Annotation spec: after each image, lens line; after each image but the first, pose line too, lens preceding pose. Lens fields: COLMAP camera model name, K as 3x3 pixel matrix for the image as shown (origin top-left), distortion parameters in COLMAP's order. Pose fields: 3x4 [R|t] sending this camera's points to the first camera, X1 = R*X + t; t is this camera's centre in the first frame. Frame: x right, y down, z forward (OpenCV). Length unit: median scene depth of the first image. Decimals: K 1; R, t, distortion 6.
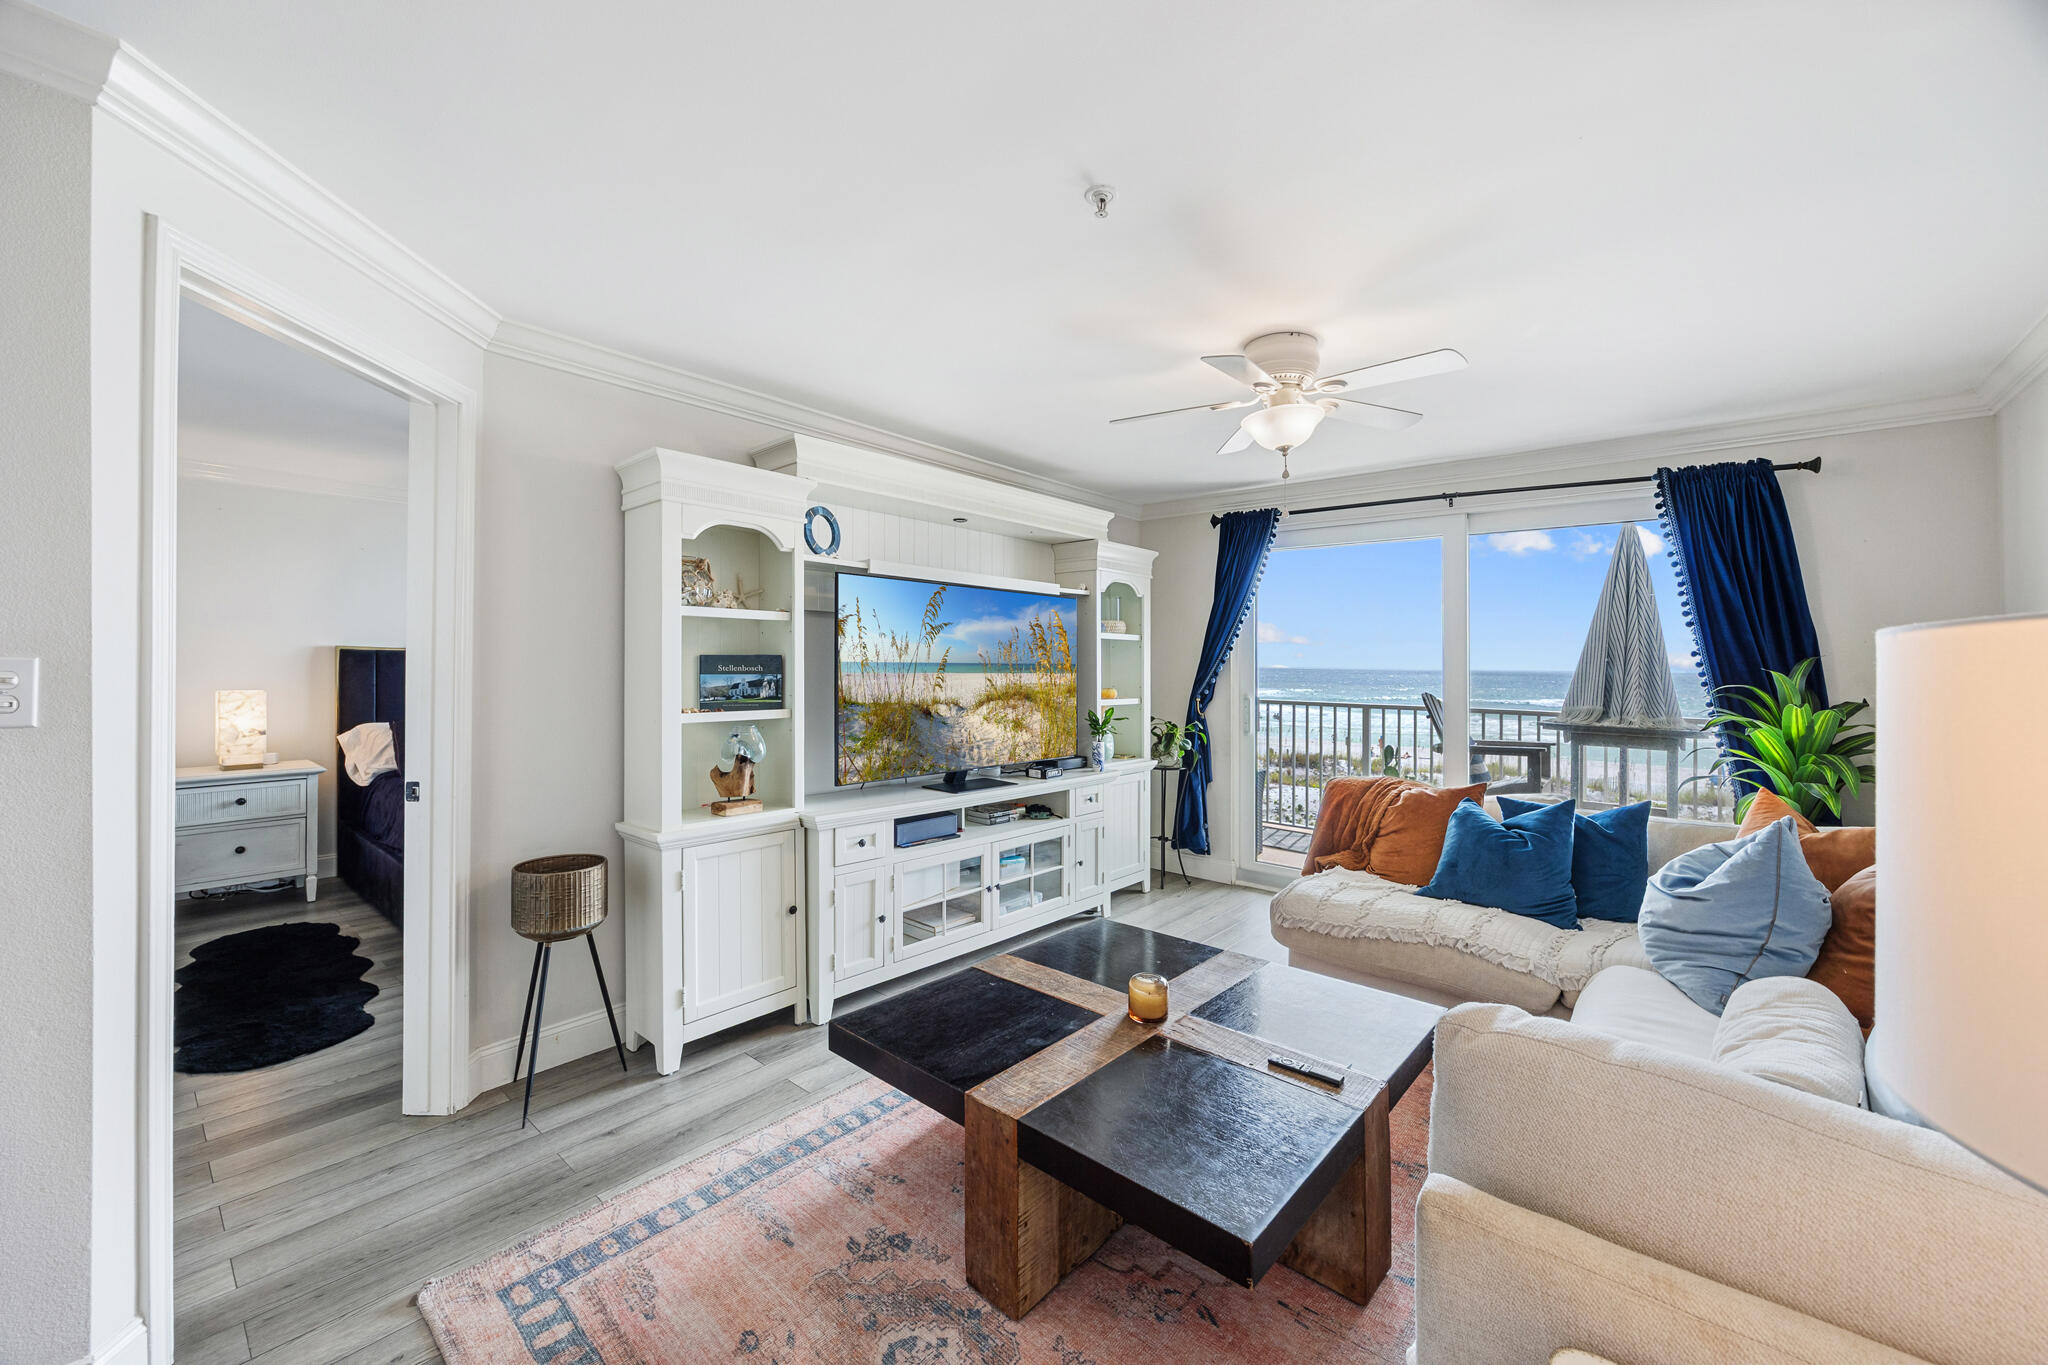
lens RADIAL K [[798.8, 0, 1032.2], [0, 798.8, 644.6], [0, 0, 1]] dist [0.001269, -0.002125]
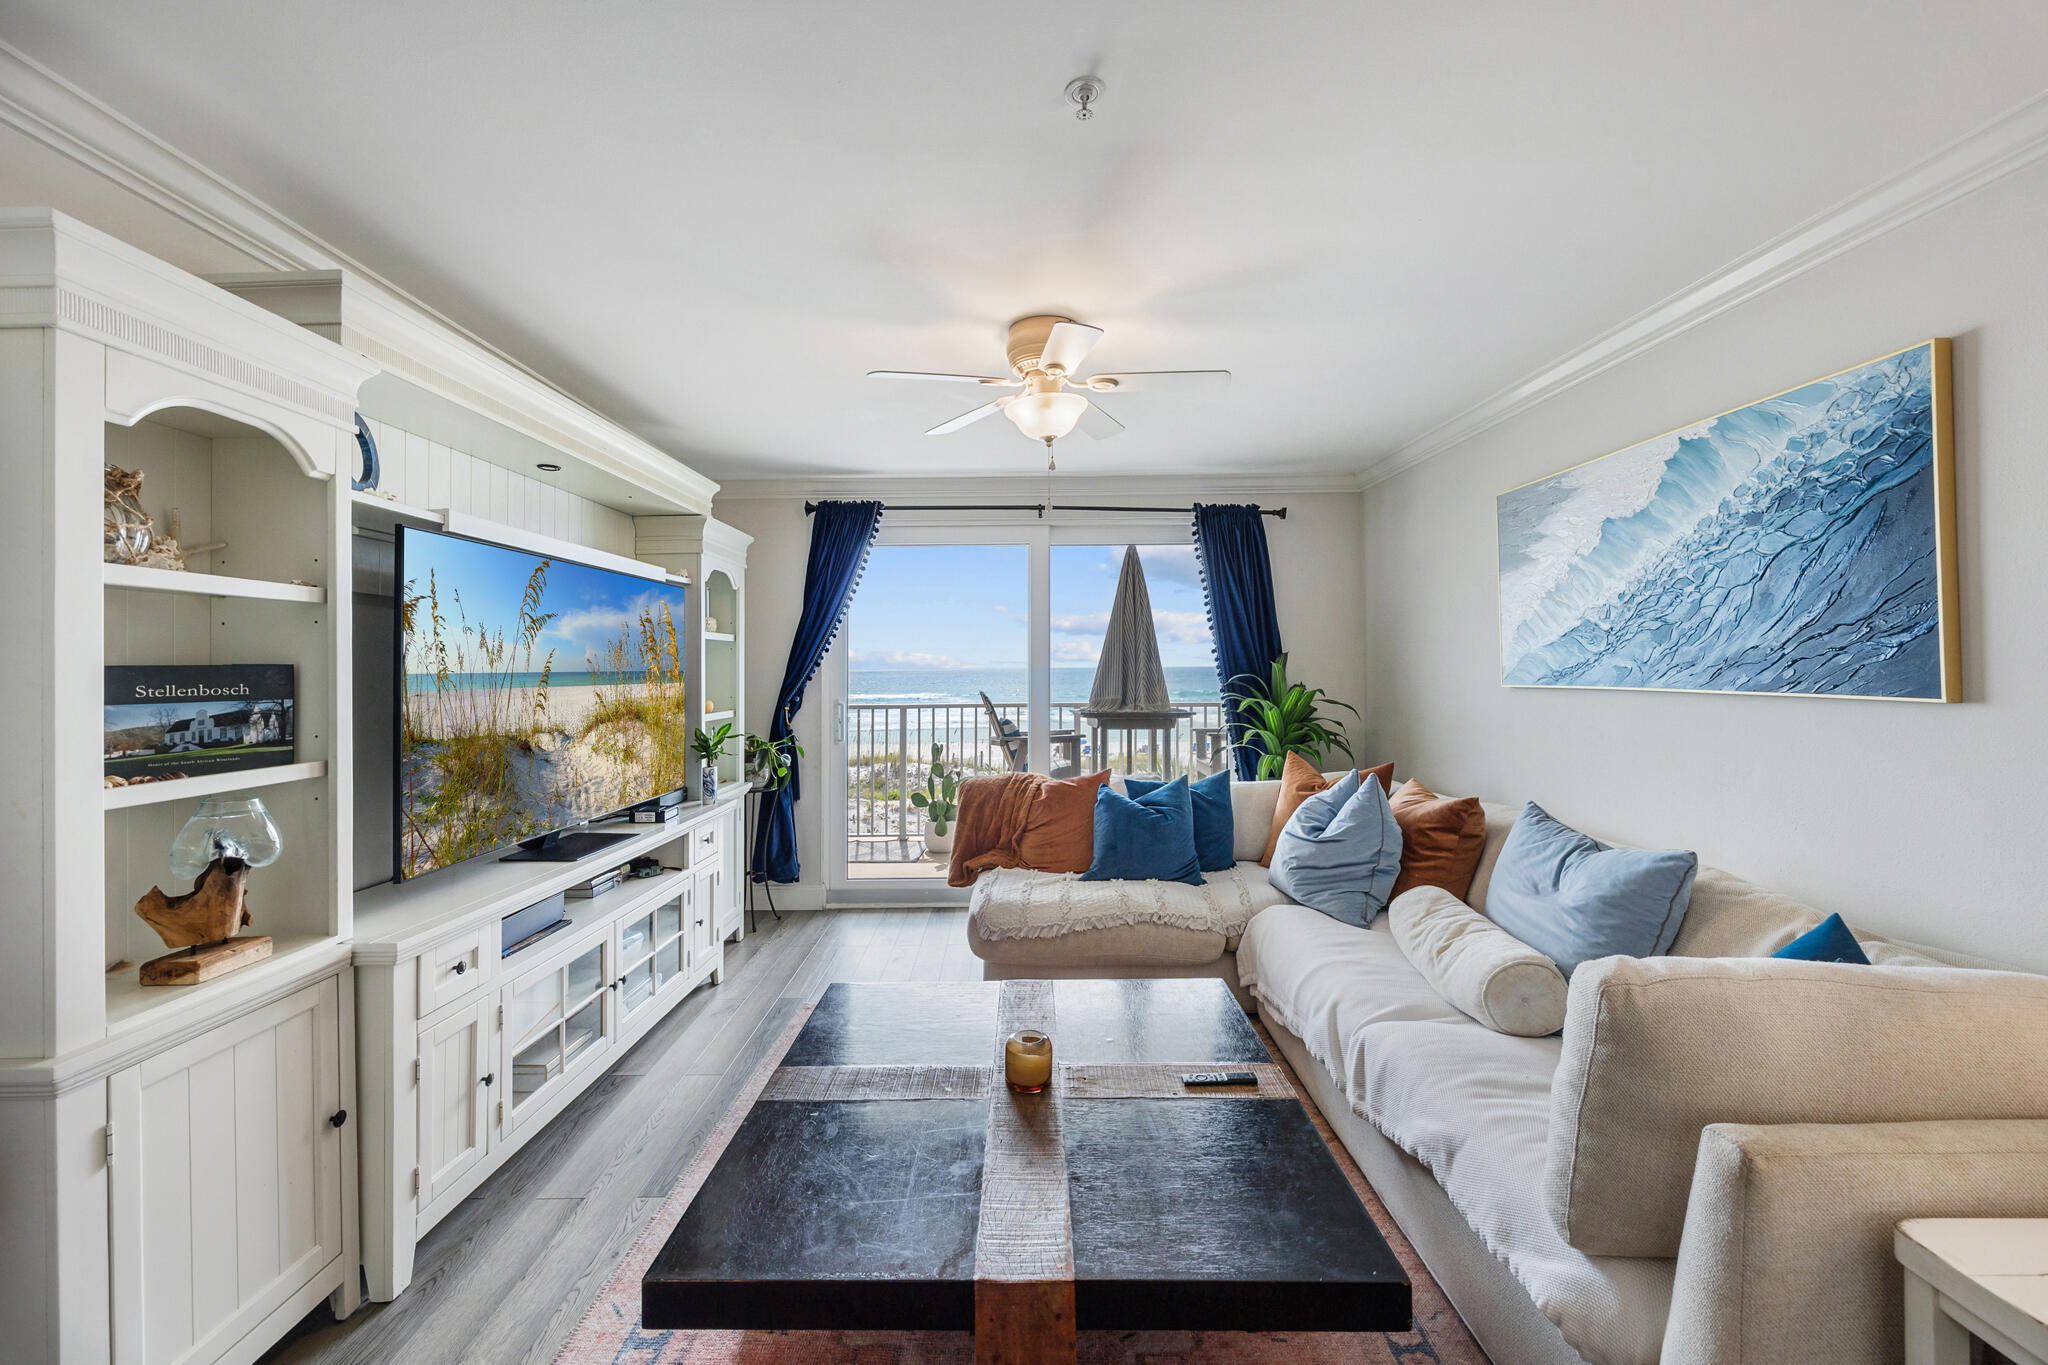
lens RADIAL K [[798.8, 0, 1006.3], [0, 798.8, 645.0], [0, 0, 1]] dist [0.001269, -0.002125]
pose [[0.769615, -0.002645, 0.638503, -0.253925], [0.006701, 0.999970, -0.003935, 0.004746], [-0.638473, 0.007307, 0.769610, 0.231042]]
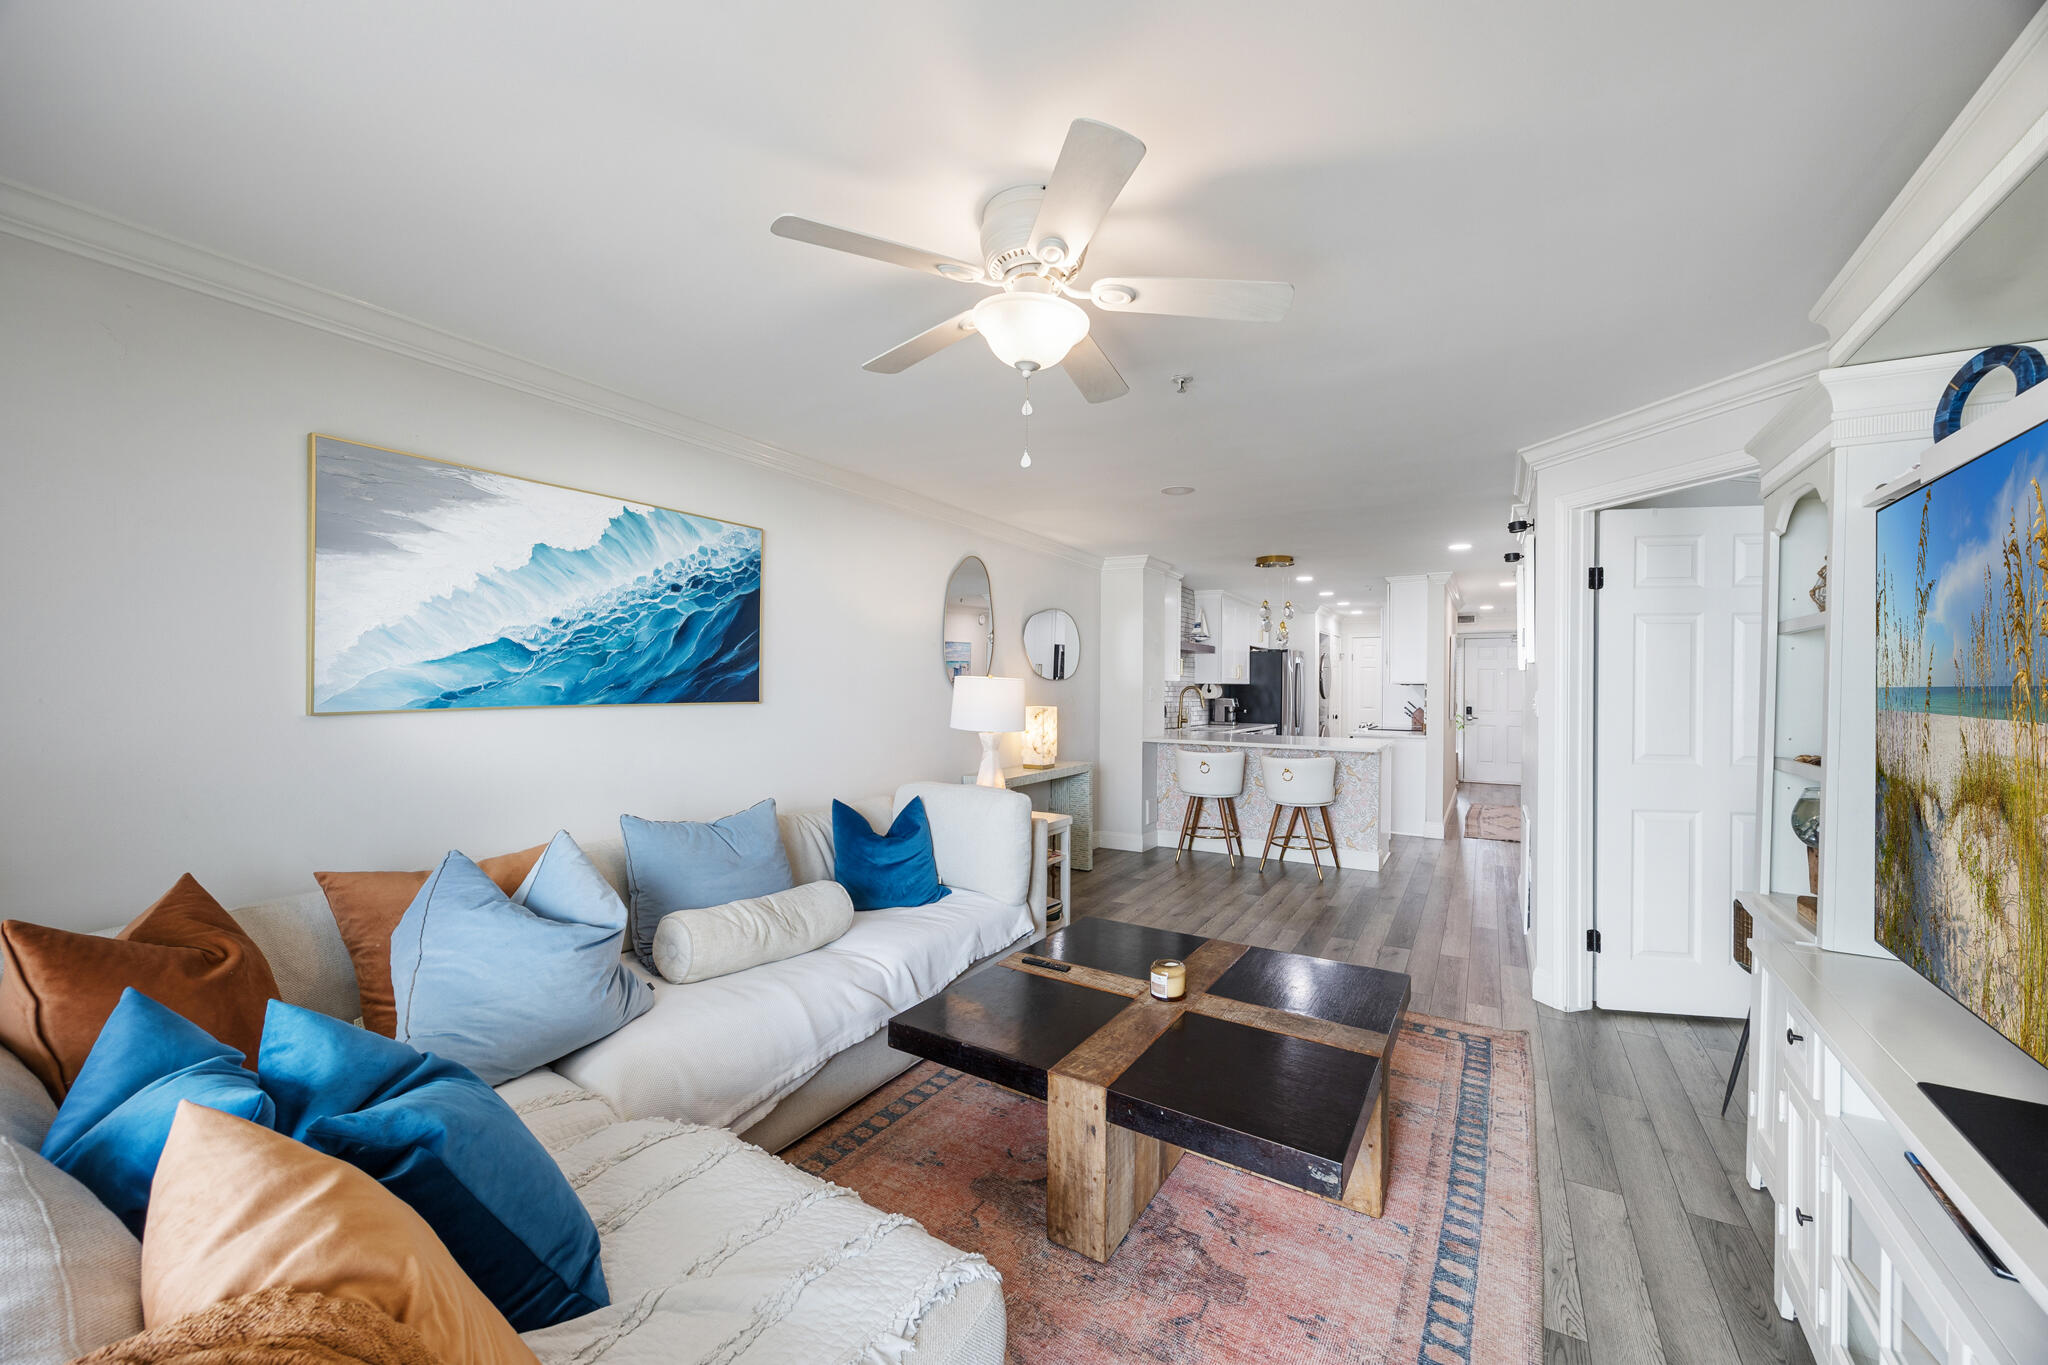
lens RADIAL K [[798.8, 0, 1031.5], [0, 798.8, 684.2], [0, 0, 1]] dist [0.001269, -0.002125]
pose [[-0.984893, -0.016462, -0.172382, 0.330042], [-0.012099, 0.999580, -0.026331, 0.037063], [0.172743, -0.023847, -0.984678, 1.288208]]
